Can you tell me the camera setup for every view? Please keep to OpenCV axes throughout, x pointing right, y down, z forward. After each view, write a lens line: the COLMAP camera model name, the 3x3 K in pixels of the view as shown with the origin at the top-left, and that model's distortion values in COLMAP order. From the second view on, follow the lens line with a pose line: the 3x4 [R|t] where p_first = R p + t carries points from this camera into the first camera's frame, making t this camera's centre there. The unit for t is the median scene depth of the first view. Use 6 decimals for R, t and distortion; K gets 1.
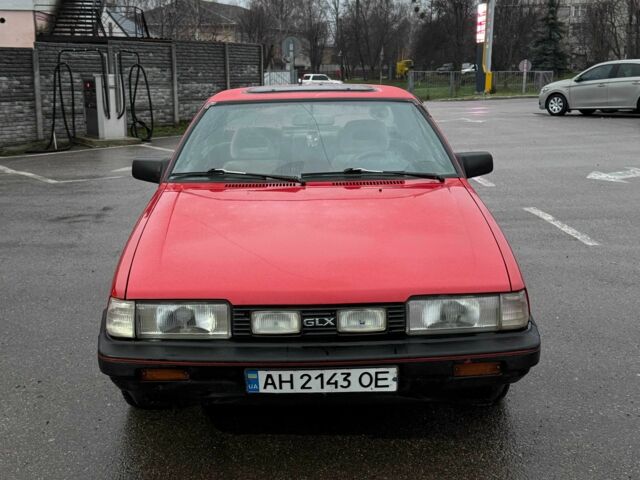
lens RADIAL K [[849.4, 0, 320.0], [0, 849.4, 240.0], [0, 0, 1]] dist [0.090029, -0.058185]
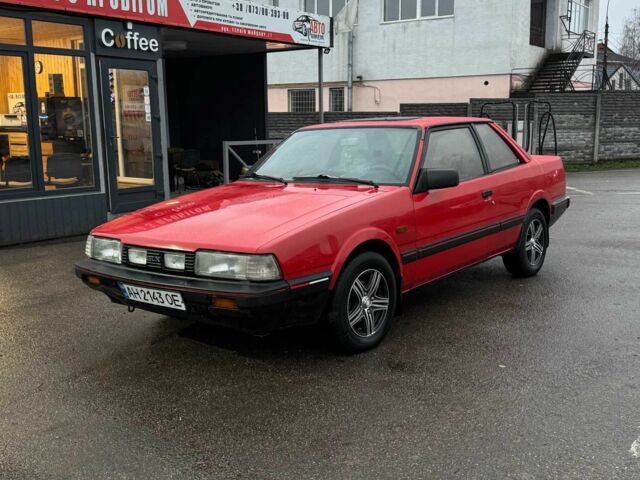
lens RADIAL K [[691.4, 0, 321.4], [0, 691.4, 240.4], [0, 0, 1]] dist [0.119228, -0.032161]
pose [[0.789771, 0.094740, -0.606042, 0.595200], [-0.112049, 0.993659, 0.009316, 0.009100], [0.603081, 0.060549, 0.795378, 0.092352]]
